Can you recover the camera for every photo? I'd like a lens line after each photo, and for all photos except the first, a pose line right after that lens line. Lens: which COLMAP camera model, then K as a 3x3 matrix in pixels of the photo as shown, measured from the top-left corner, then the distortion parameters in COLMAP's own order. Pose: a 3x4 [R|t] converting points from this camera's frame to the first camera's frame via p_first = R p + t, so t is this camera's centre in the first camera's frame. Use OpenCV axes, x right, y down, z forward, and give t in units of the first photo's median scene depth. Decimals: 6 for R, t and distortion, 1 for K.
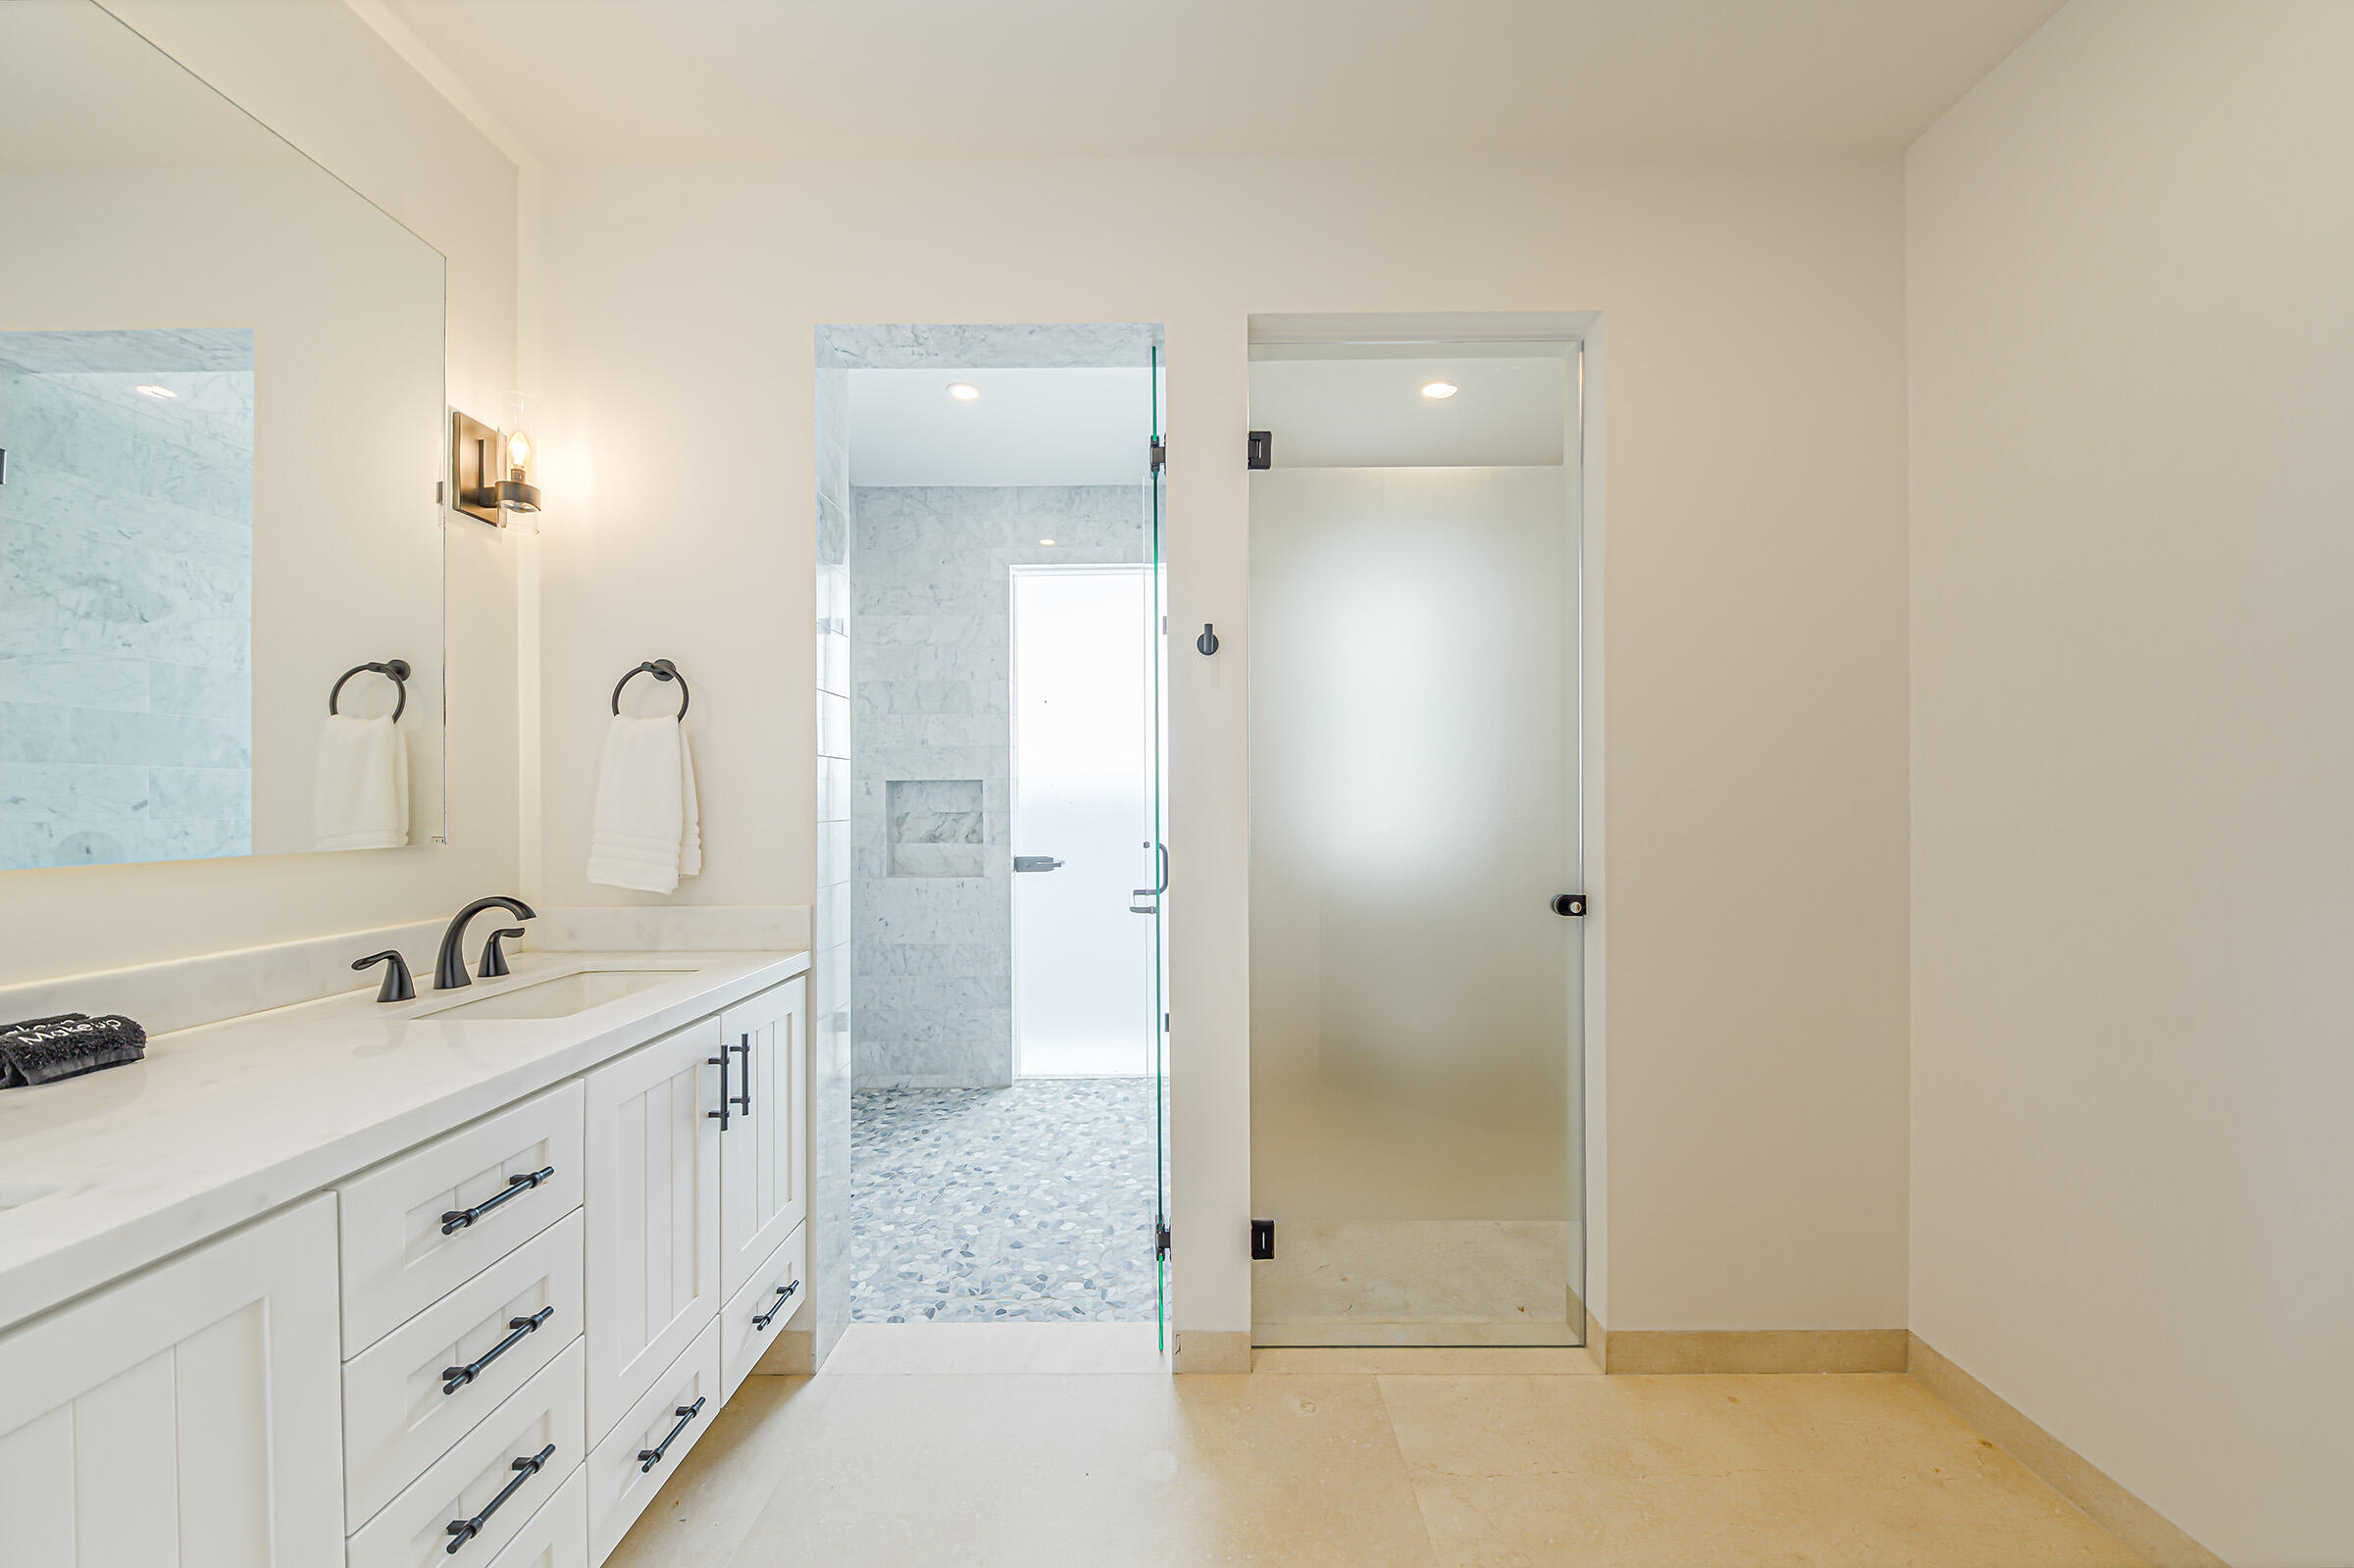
lens RADIAL K [[808.1, 0, 1187.7], [0, 808.1, 796.4], [0, 0, 1]] dist [0.000559, -0.003868]
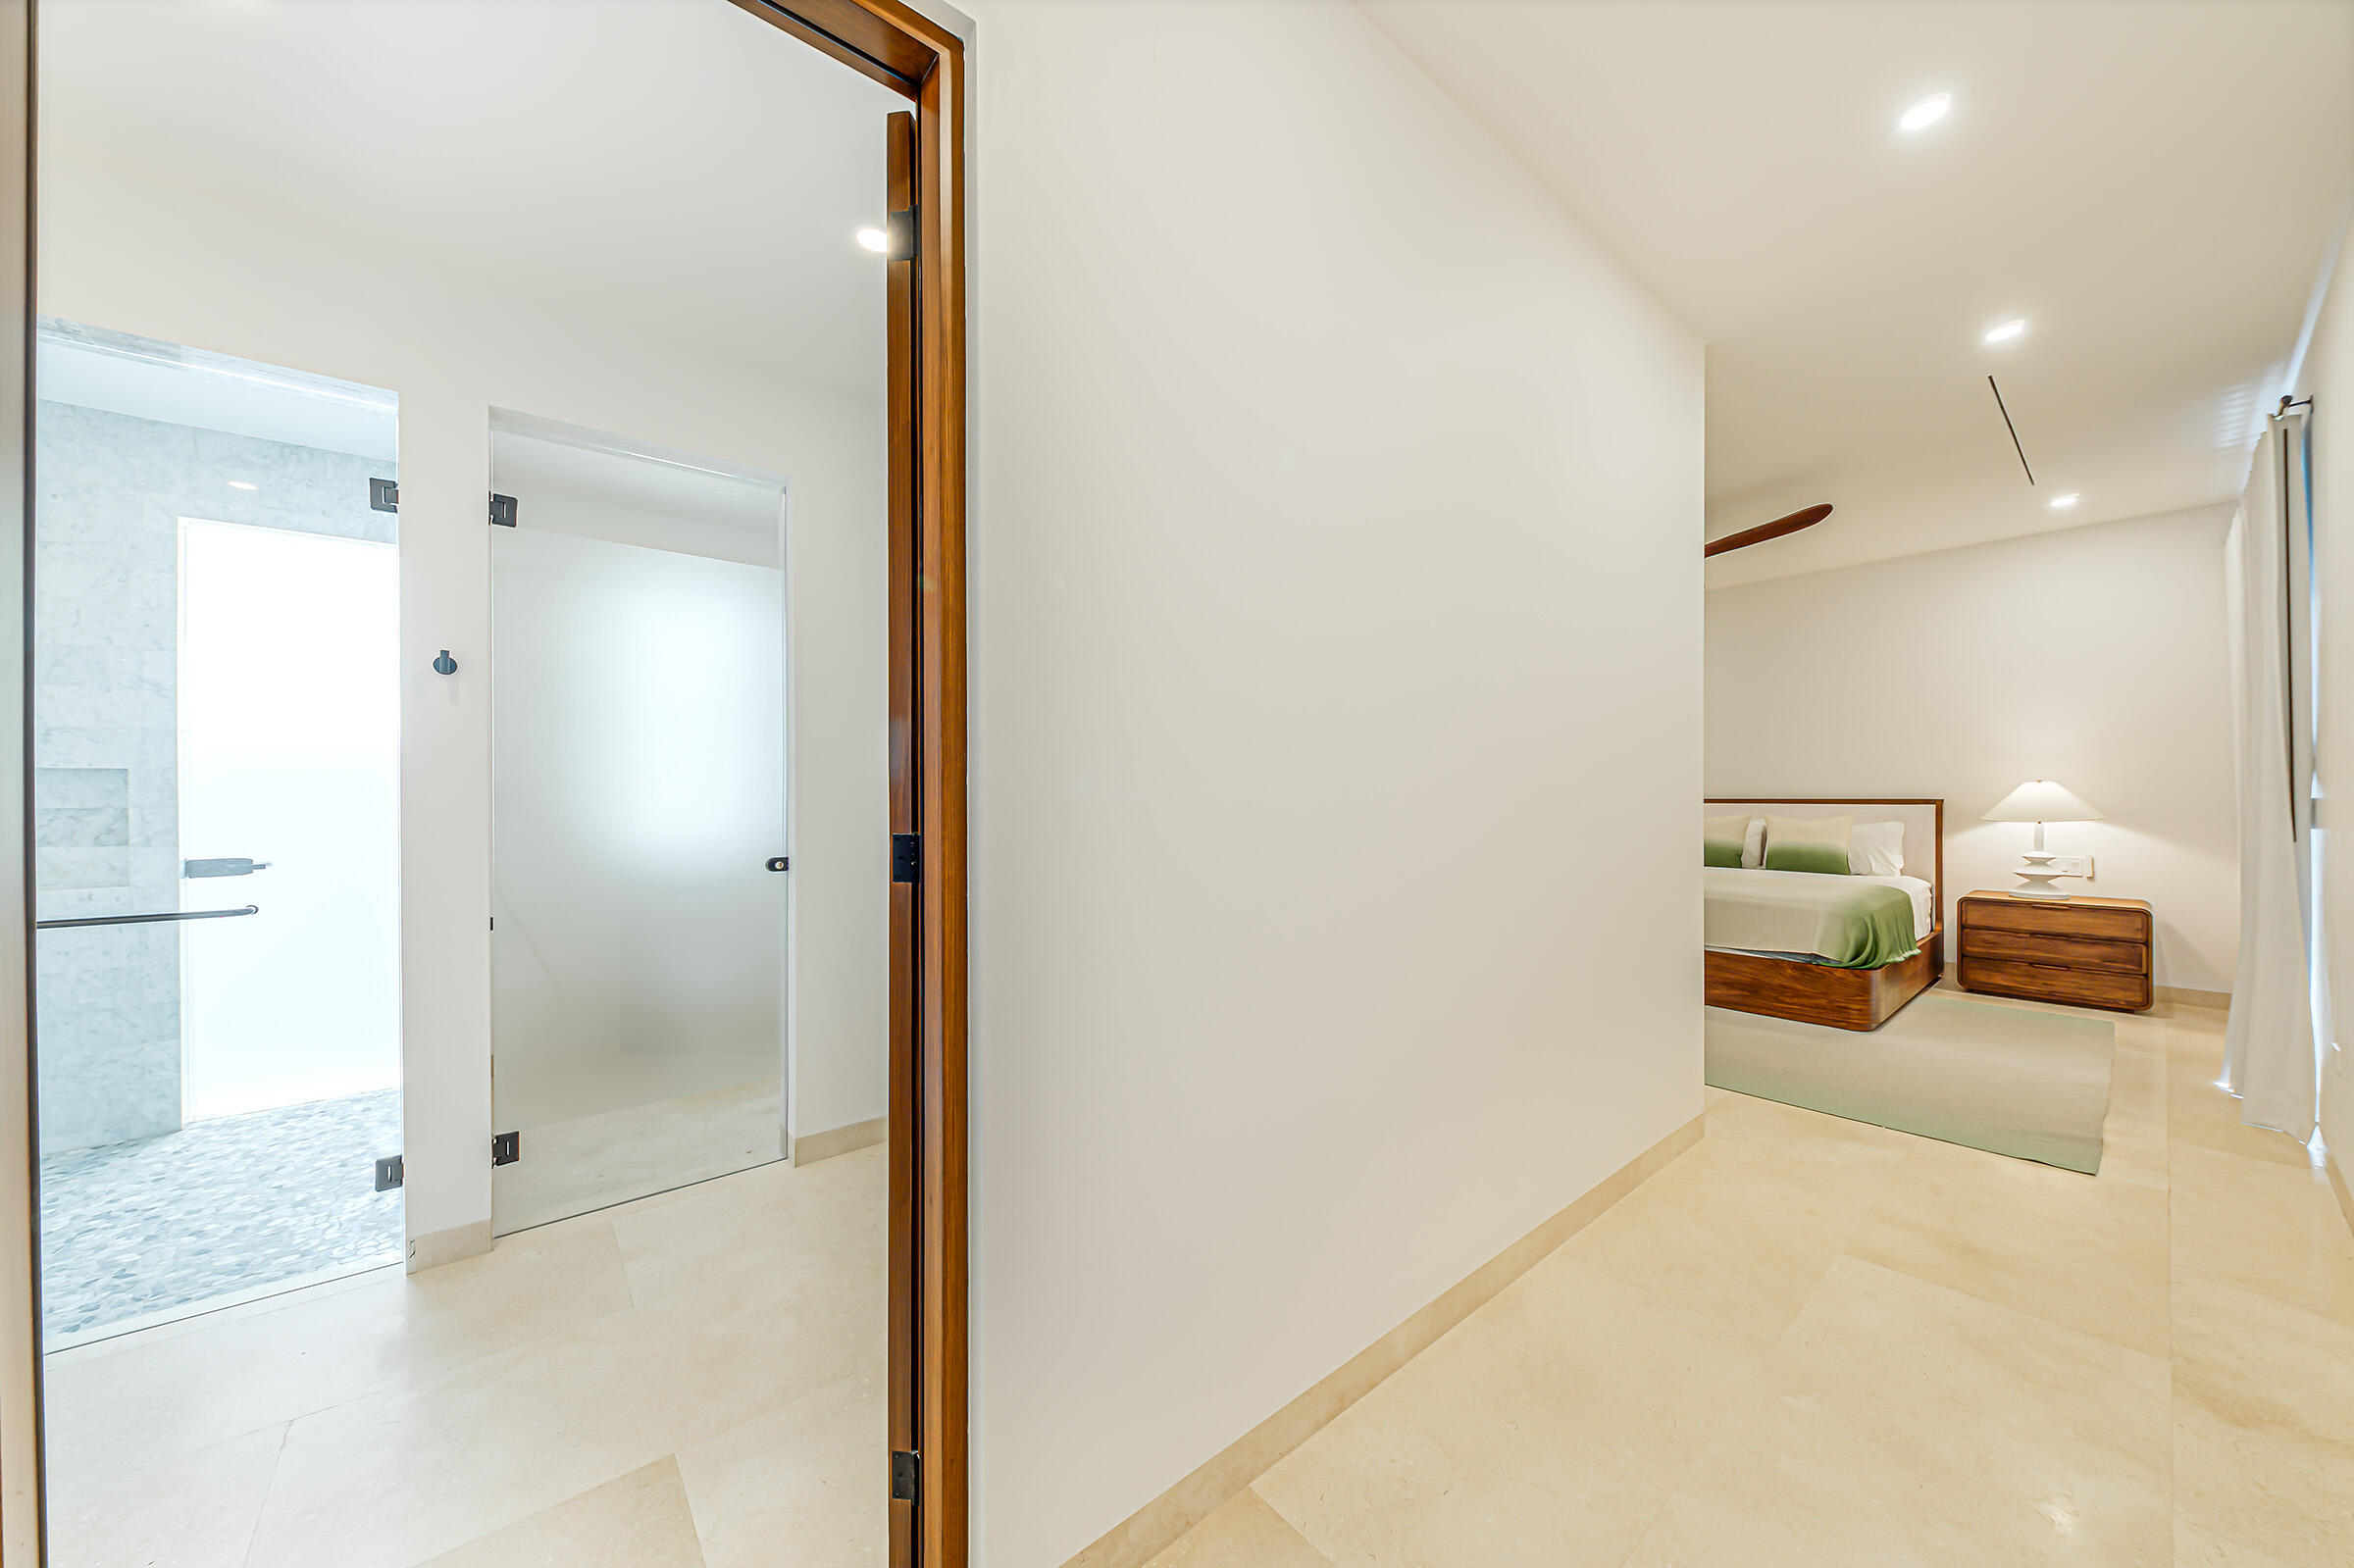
lens RADIAL K [[808.1, 0, 1187.7], [0, 808.1, 796.4], [0, 0, 1]] dist [0.000559, -0.003868]
pose [[0.764005, 0.002480, 0.645206, 0.055712], [-0.004860, 0.999986, 0.001911, 0.000857], [-0.645192, -0.004595, 0.764006, -0.377946]]
